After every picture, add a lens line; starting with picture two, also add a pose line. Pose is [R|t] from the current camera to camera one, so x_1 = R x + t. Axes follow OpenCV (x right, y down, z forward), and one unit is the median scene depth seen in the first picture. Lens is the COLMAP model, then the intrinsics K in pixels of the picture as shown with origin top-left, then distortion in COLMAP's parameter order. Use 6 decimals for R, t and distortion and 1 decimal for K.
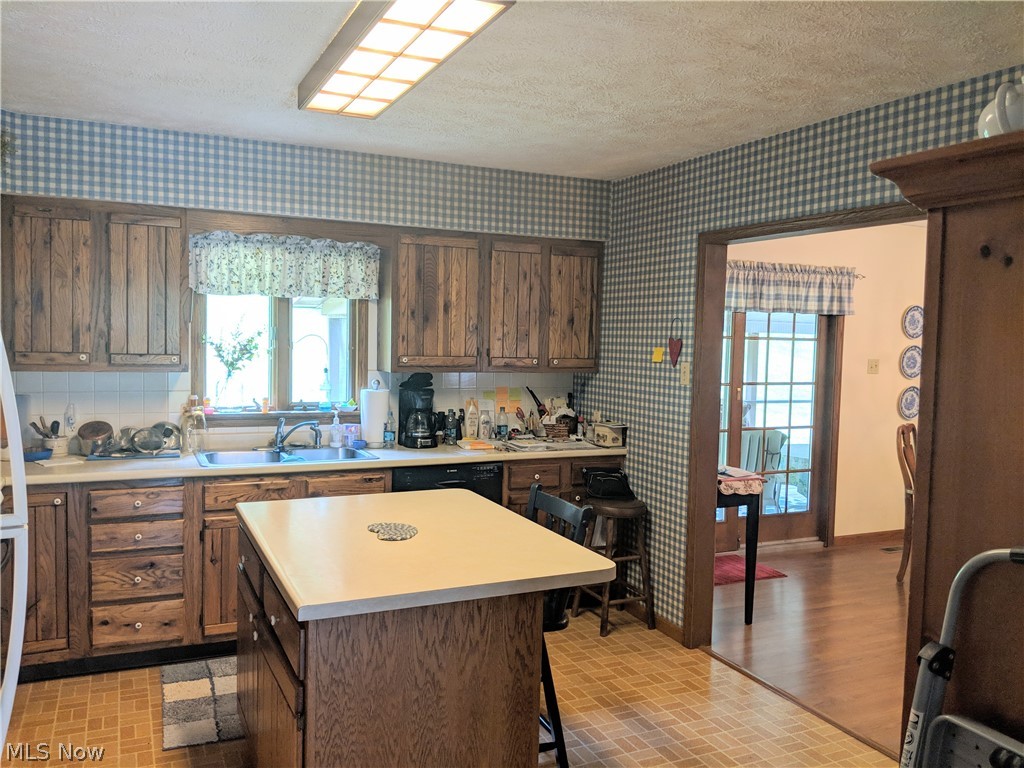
lens RADIAL K [[817.6, 0, 514.8], [0, 817.6, 397.0], [0, 0, 1]] dist [0.089734, -0.178257]
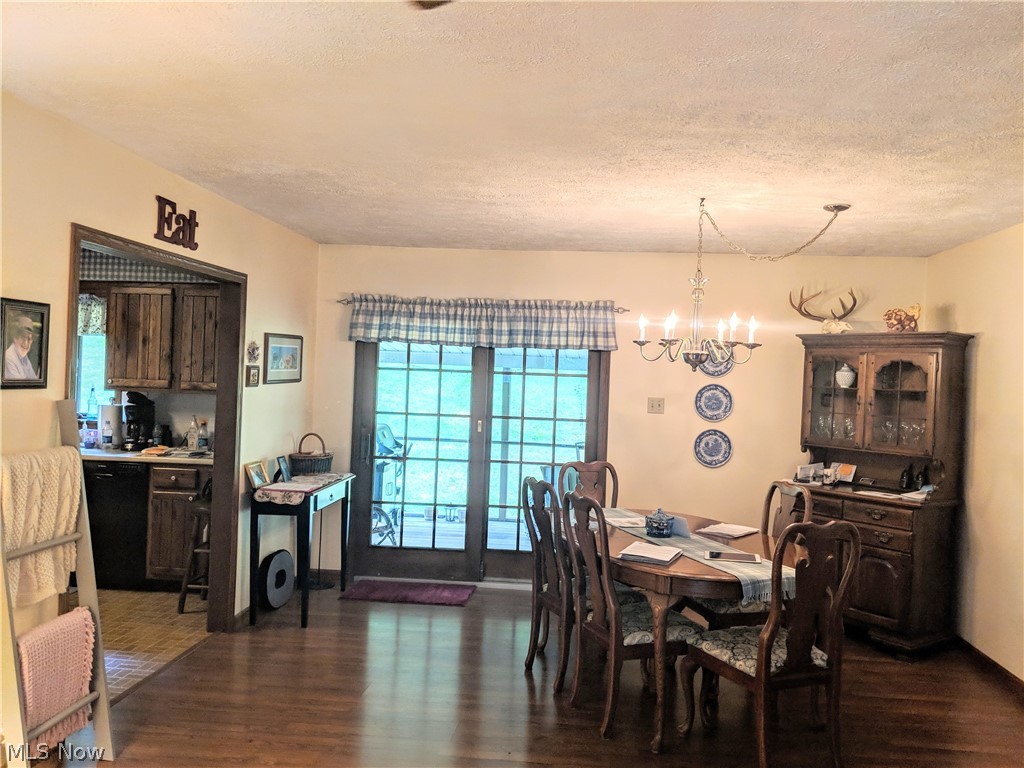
lens RADIAL K [[817.6, 0, 514.8], [0, 817.6, 397.0], [0, 0, 1]] dist [0.089734, -0.178257]
pose [[0.871130, 0.019255, -0.490675, 0.947987], [-0.053426, 0.997016, -0.055727, 0.016755], [0.488137, 0.074760, 0.869559, 0.149864]]
